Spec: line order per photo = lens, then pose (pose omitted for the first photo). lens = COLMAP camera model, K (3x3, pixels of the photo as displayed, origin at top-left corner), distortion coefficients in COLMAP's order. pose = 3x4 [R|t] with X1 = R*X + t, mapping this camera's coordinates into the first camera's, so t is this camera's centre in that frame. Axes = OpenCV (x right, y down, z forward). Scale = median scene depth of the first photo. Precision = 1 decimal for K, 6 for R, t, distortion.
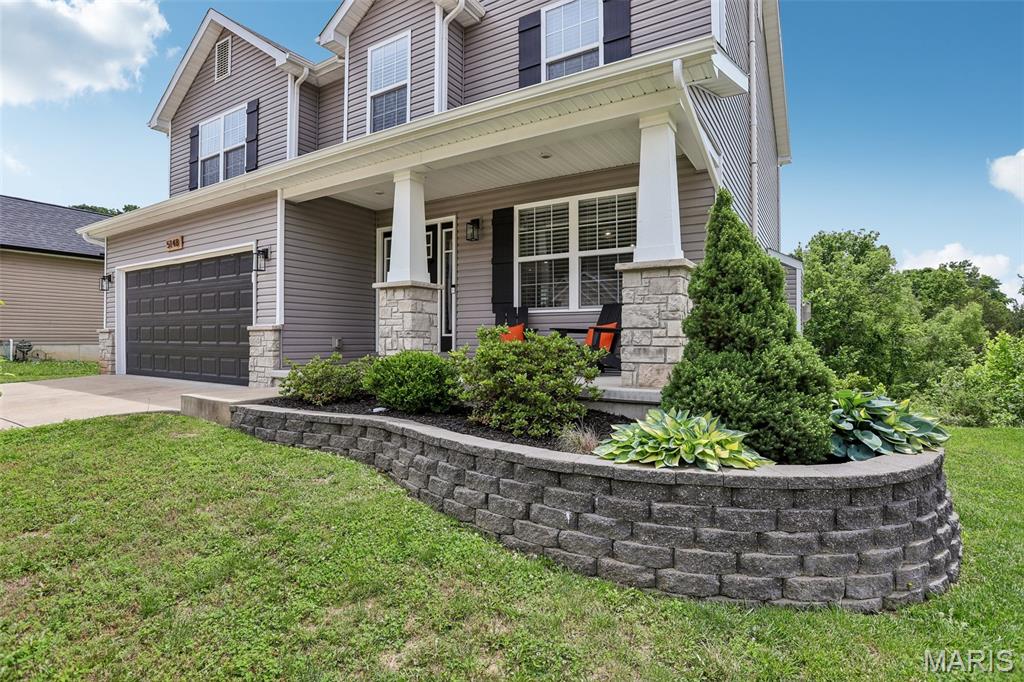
lens RADIAL K [[513.6, 0, 510.7], [0, 513.6, 337.8], [0, 0, 1]] dist [-0.035092, 0.001899]
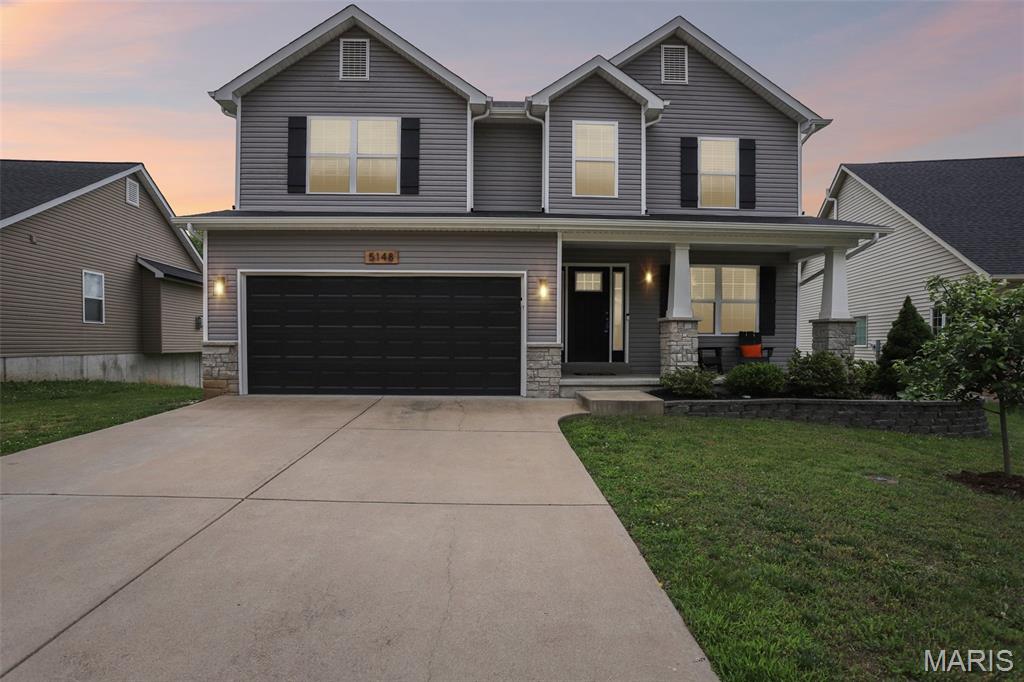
lens RADIAL K [[513.6, 0, 532.2], [0, 513.6, 362.1], [0, 0, 1]] dist [-0.035092, 0.001899]
pose [[0.820988, -0.018162, 0.570656, -1.161140], [-0.005196, 0.999215, 0.039277, -0.025672], [-0.570921, -0.035212, 0.820249, 0.001819]]
